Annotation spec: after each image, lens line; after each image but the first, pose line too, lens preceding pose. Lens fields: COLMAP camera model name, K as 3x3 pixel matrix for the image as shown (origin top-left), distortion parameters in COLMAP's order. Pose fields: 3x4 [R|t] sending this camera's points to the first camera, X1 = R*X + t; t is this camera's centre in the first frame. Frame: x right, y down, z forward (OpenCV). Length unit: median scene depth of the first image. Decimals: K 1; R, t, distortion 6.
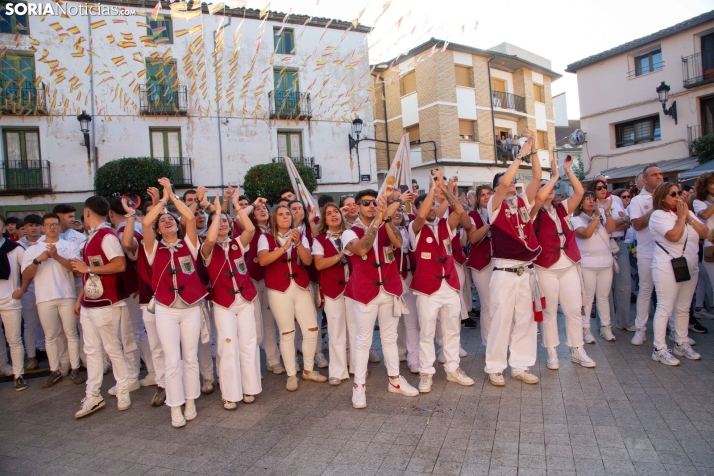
lens RADIAL K [[498.9, 0, 360.6], [0, 498.9, 240.8], [0, 0, 1]] dist [-0.116594, 0.071413]
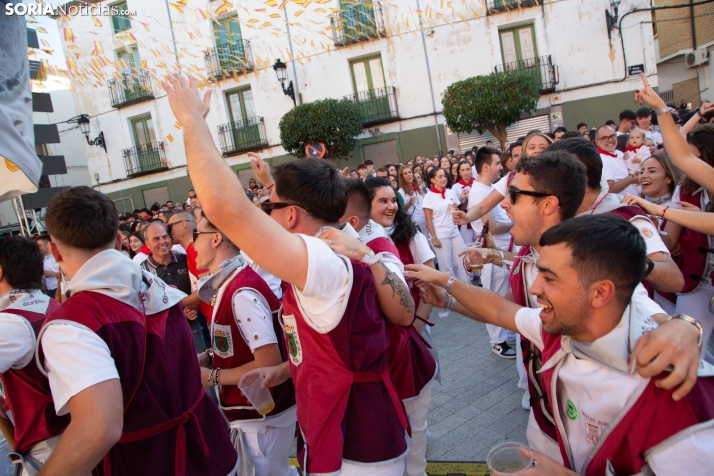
lens RADIAL K [[487.2, 0, 356.4], [0, 487.2, 242.4], [0, 0, 1]] dist [-0.119264, 0.061861]
pose [[0.785091, 0.016797, -0.619152, 0.125523], [0.103658, 0.981970, 0.158080, -0.037867], [0.610645, -0.188287, 0.769195, 0.249847]]
